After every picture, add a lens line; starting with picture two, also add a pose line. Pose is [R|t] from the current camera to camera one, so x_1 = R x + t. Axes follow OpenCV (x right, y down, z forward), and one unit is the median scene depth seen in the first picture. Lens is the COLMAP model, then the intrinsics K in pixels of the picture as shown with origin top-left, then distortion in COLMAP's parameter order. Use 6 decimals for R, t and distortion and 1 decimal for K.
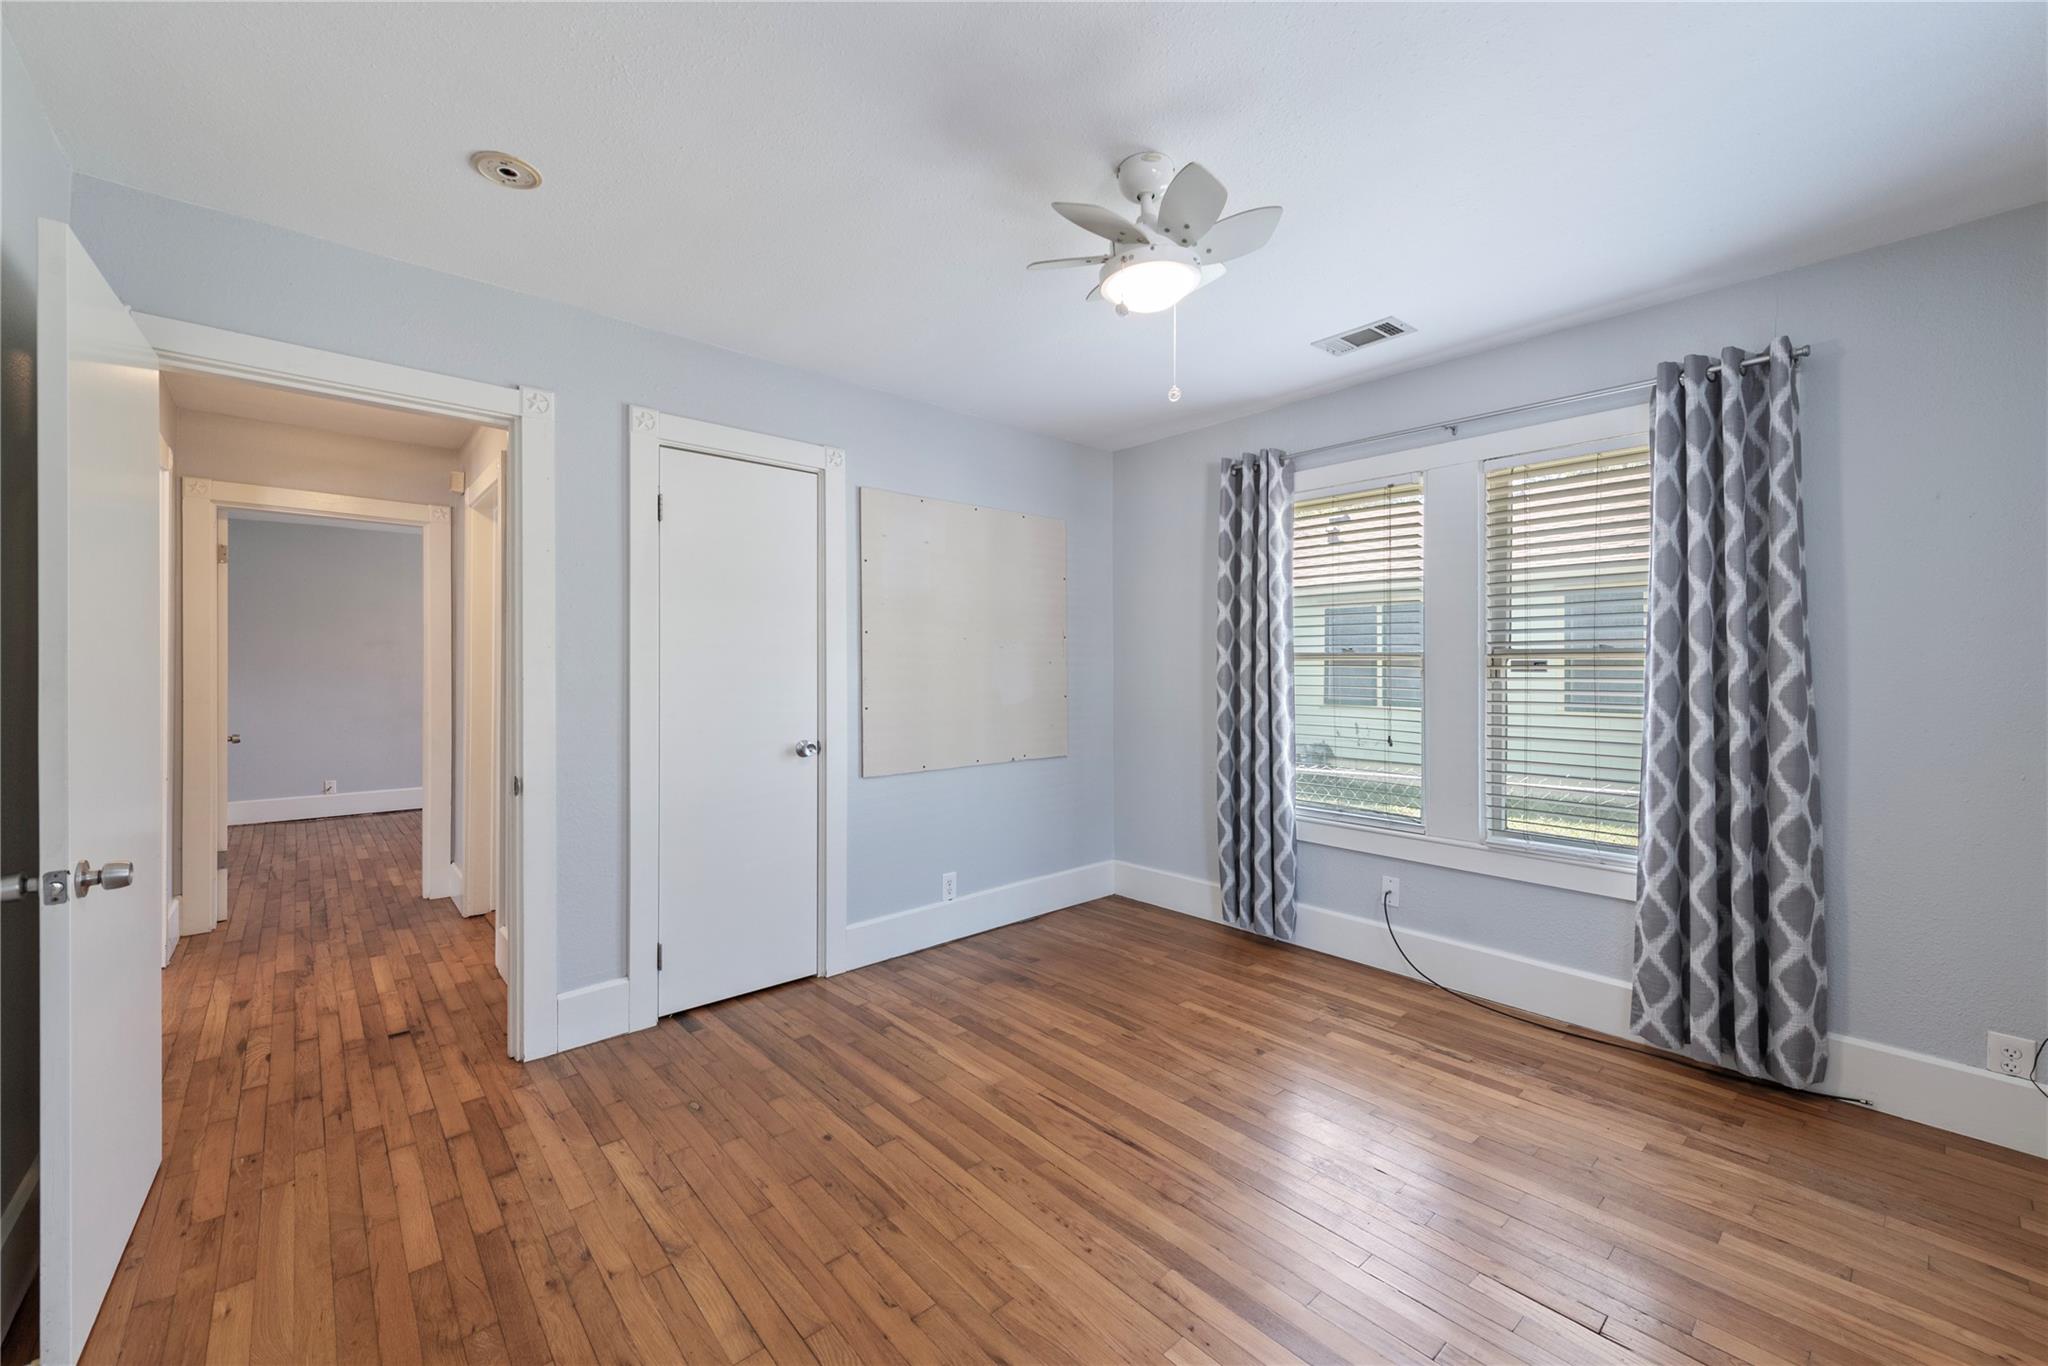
lens RADIAL K [[819.0, 0, 1058.8], [0, 819.0, 678.4], [0, 0, 1]] dist [0.001279, -0.000178]
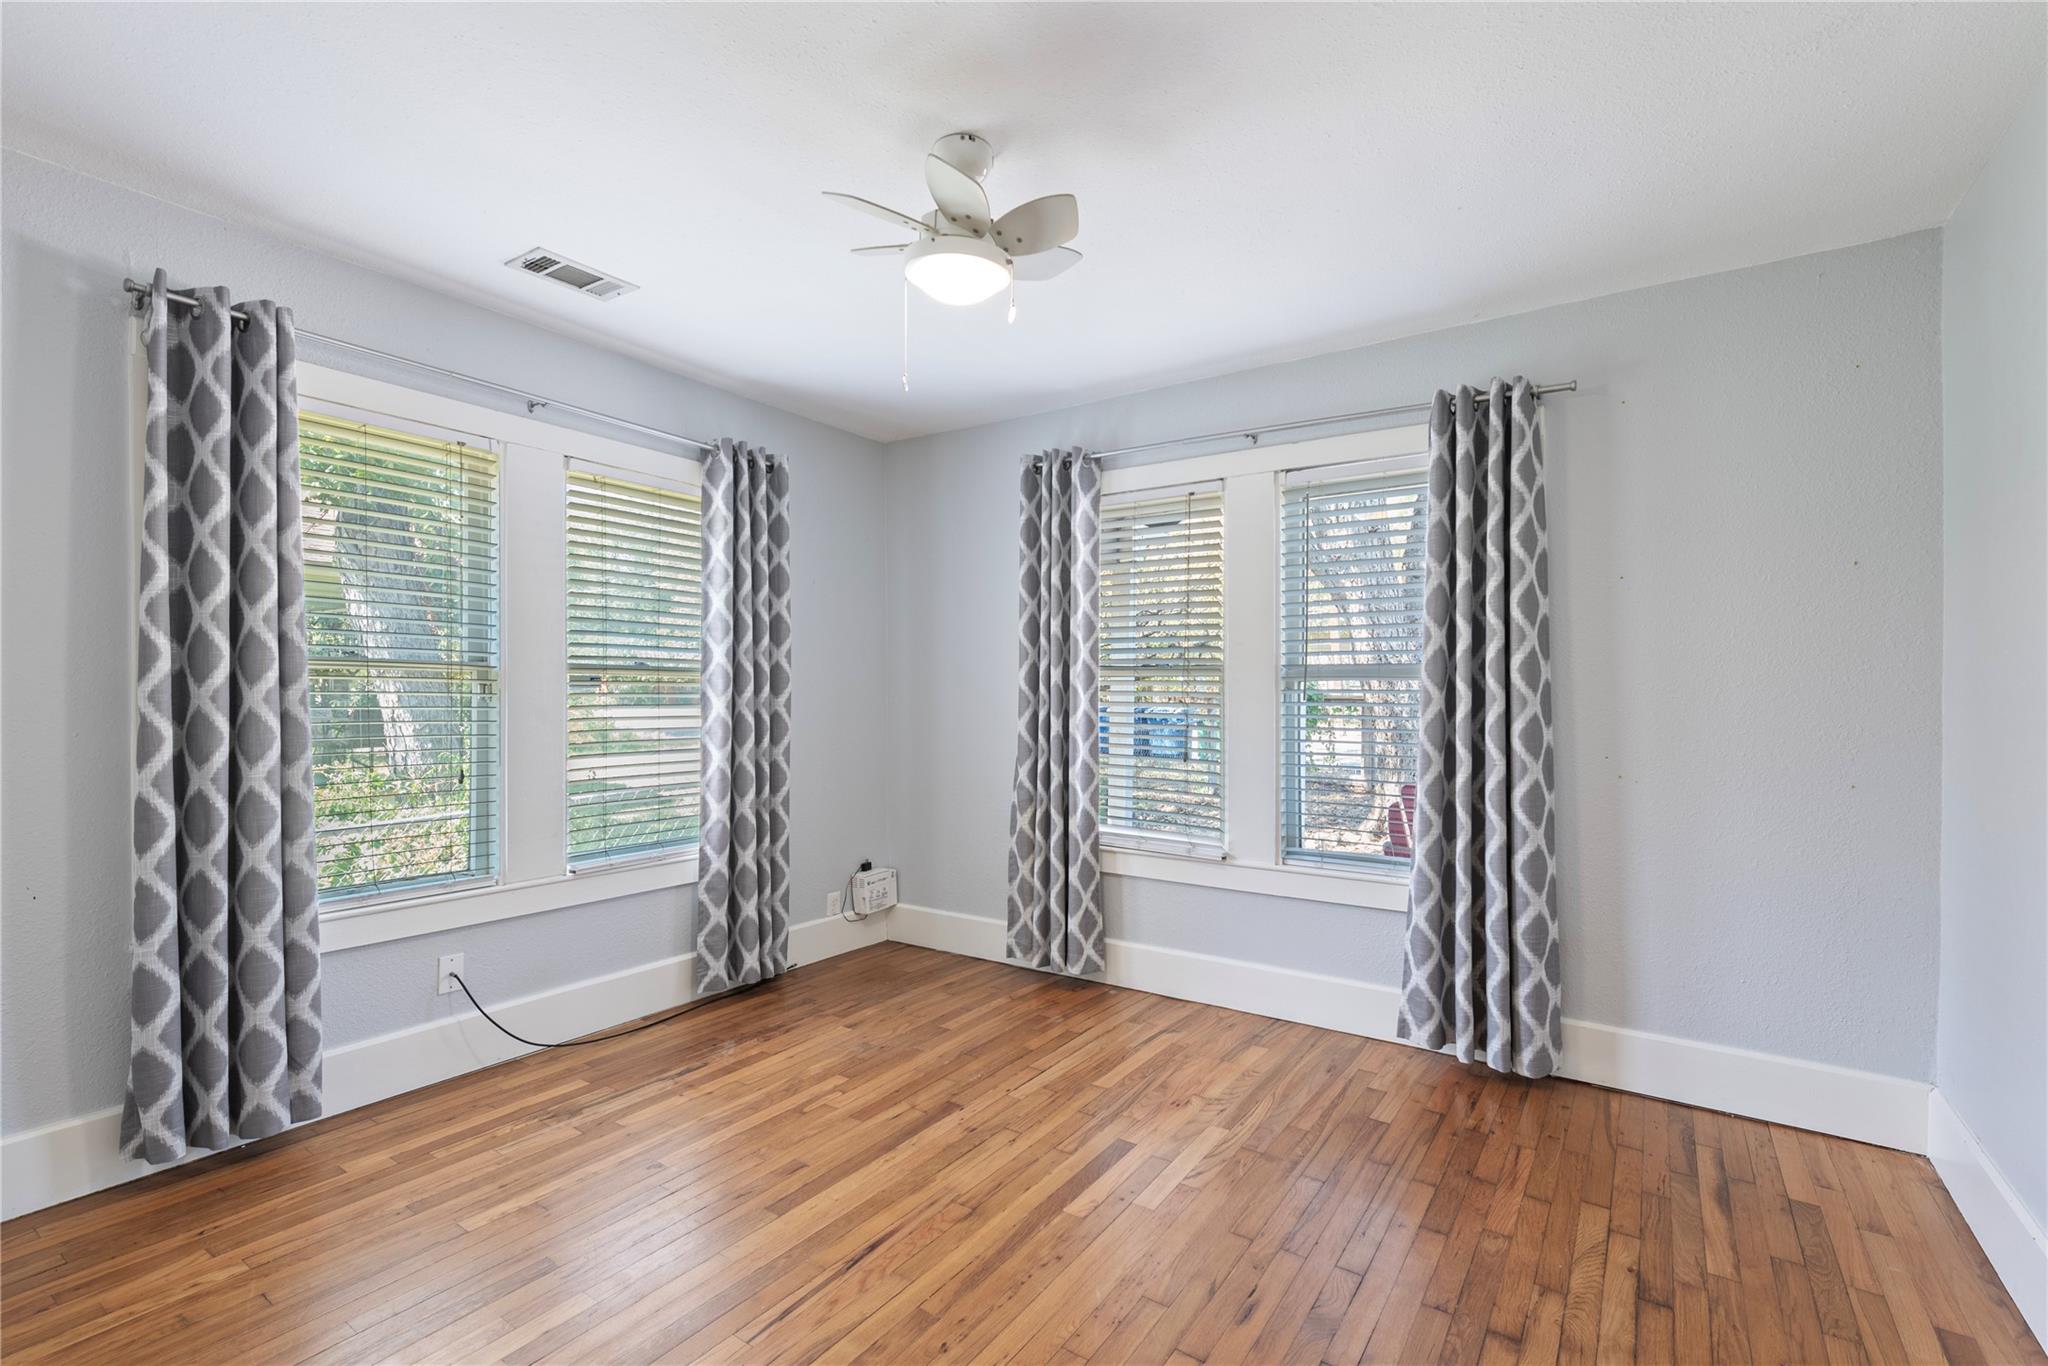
lens RADIAL K [[899.7, 0, 1025.8], [0, 899.7, 708.0], [0, 0, 1]] dist [0.001243, 0.000240]
pose [[-0.233857, -0.019069, 0.972084, -0.616148], [0.003302, 0.999786, 0.020407, -0.002824], [-0.972265, 0.007982, -0.233744, 0.779421]]
